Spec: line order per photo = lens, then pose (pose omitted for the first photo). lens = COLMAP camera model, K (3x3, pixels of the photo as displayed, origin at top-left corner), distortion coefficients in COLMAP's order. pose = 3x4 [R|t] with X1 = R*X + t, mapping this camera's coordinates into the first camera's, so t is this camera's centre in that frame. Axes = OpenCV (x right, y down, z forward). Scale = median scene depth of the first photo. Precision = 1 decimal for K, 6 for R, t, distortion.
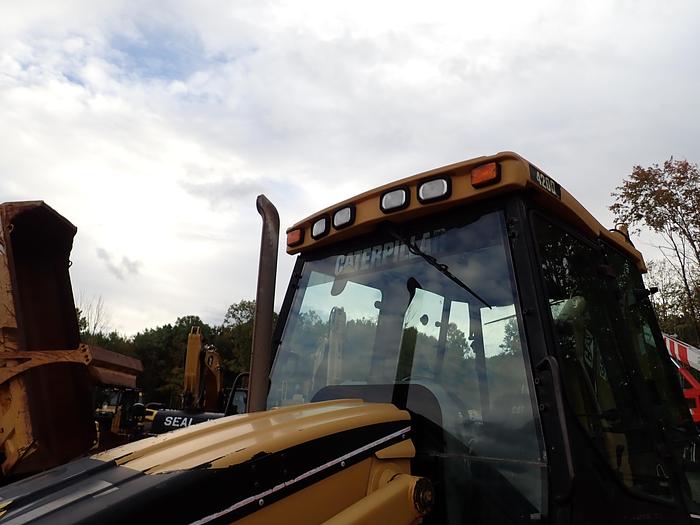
lens RADIAL K [[522.4, 0, 349.8], [0, 522.4, 261.9], [0, 0, 1]] dist [0.010618, -0.004179]
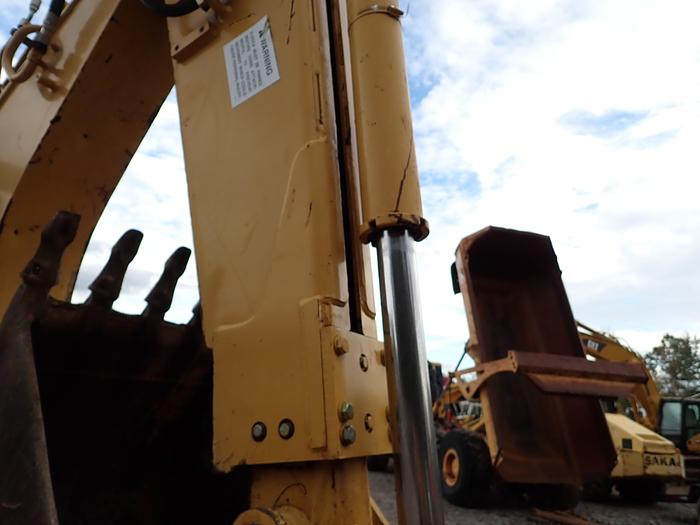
lens RADIAL K [[522.4, 0, 349.8], [0, 522.4, 261.9], [0, 0, 1]] dist [0.010618, -0.004179]
pose [[0.254977, -0.276105, -0.926689, 0.366816], [0.226731, 0.948719, -0.220284, 0.148150], [0.939989, -0.153941, 0.304503, 0.457564]]
